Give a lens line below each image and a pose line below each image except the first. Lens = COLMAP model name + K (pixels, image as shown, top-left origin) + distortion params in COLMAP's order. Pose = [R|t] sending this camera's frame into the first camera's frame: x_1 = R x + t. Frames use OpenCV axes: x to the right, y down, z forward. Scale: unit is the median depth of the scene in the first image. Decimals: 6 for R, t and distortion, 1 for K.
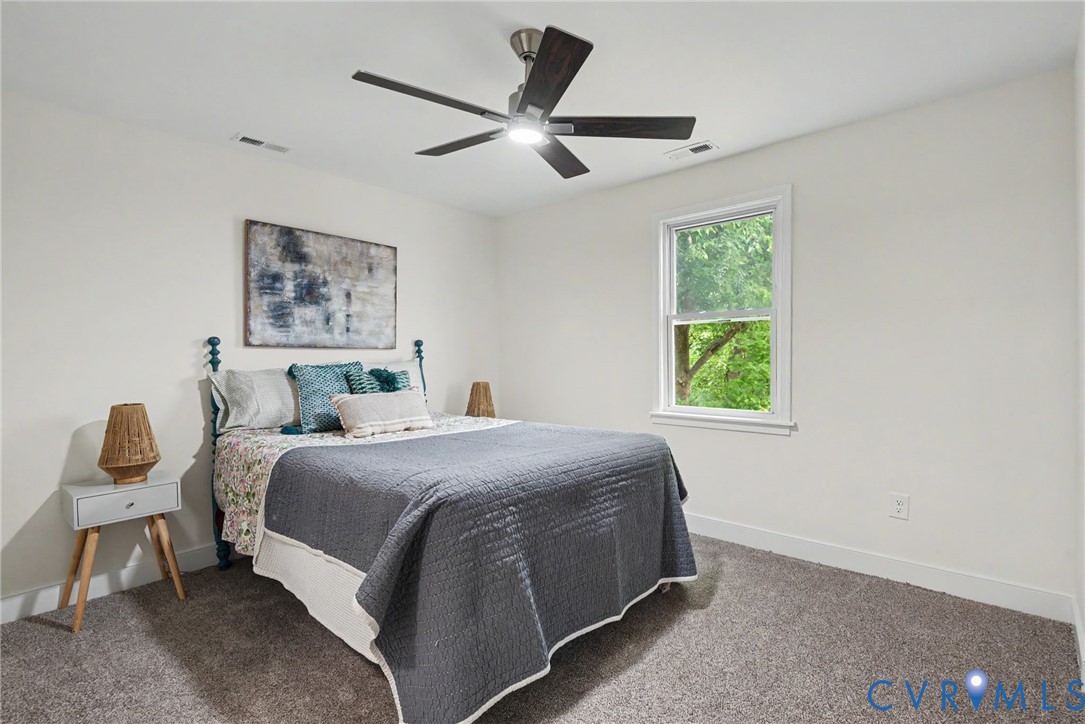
lens RADIAL K [[547.4, 0, 537.9], [0, 547.4, 361.5], [0, 0, 1]] dist [0.013516, -0.000949]
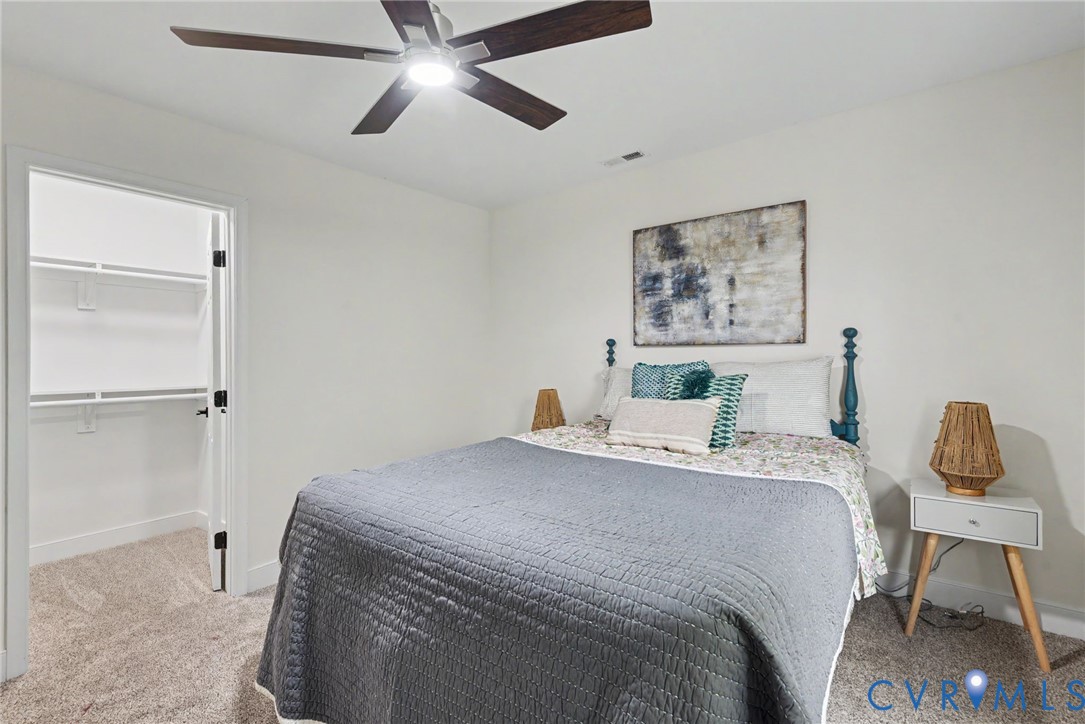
lens RADIAL K [[501.4, 0, 538.5], [0, 501.4, 358.0], [0, 0, 1]] dist [0.017435, -0.001925]
pose [[0.050659, 0.010885, -0.998657, 0.435573], [0.009719, 0.999888, 0.011391, -0.016063], [0.998669, -0.010283, 0.050547, 0.709143]]
